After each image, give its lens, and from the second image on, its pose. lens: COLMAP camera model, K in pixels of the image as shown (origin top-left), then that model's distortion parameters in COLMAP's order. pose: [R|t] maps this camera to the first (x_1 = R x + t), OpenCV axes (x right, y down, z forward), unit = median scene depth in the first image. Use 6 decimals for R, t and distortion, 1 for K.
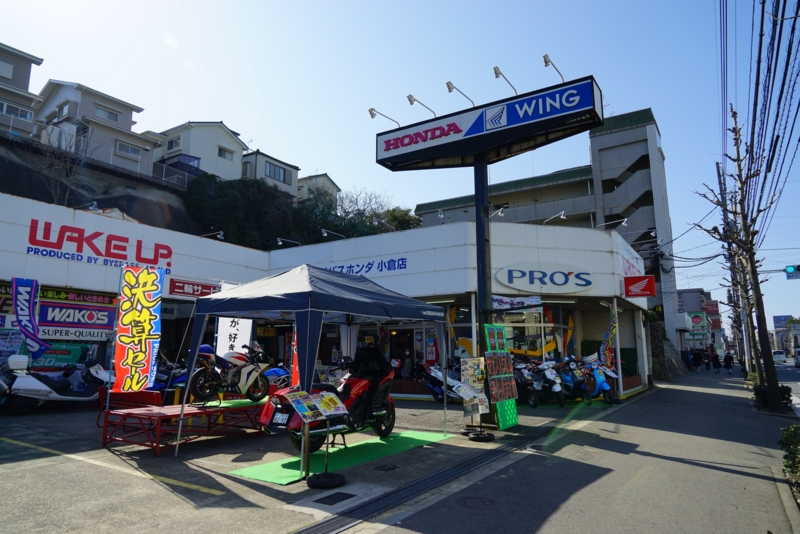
lens RADIAL K [[517.7, 0, 401.0], [0, 517.7, 266.1], [0, 0, 1]] dist [-0.007879, 0.001458]
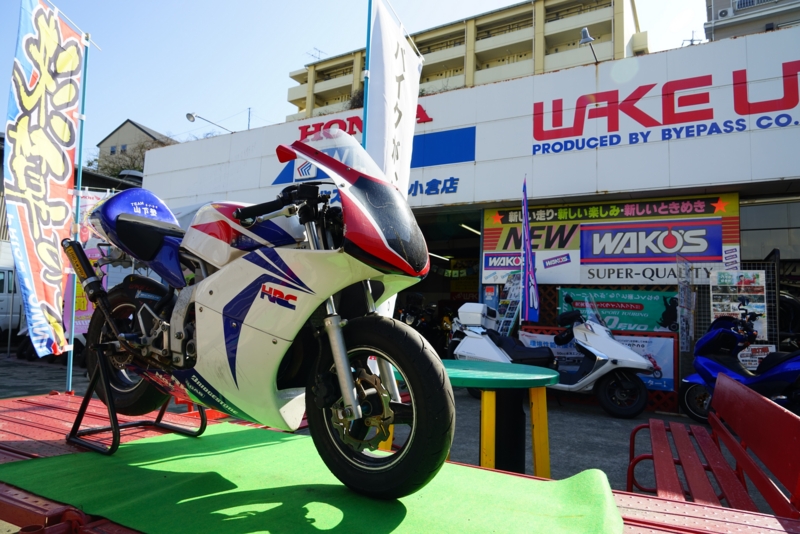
lens RADIAL K [[517.7, 0, 401.5], [0, 517.7, 260.5], [0, 0, 1]] dist [-0.007879, 0.001458]
pose [[0.076393, -0.120192, -0.989807, -0.093172], [0.132637, 0.985110, -0.109385, 0.144346], [0.988216, -0.122929, 0.091197, 0.694199]]
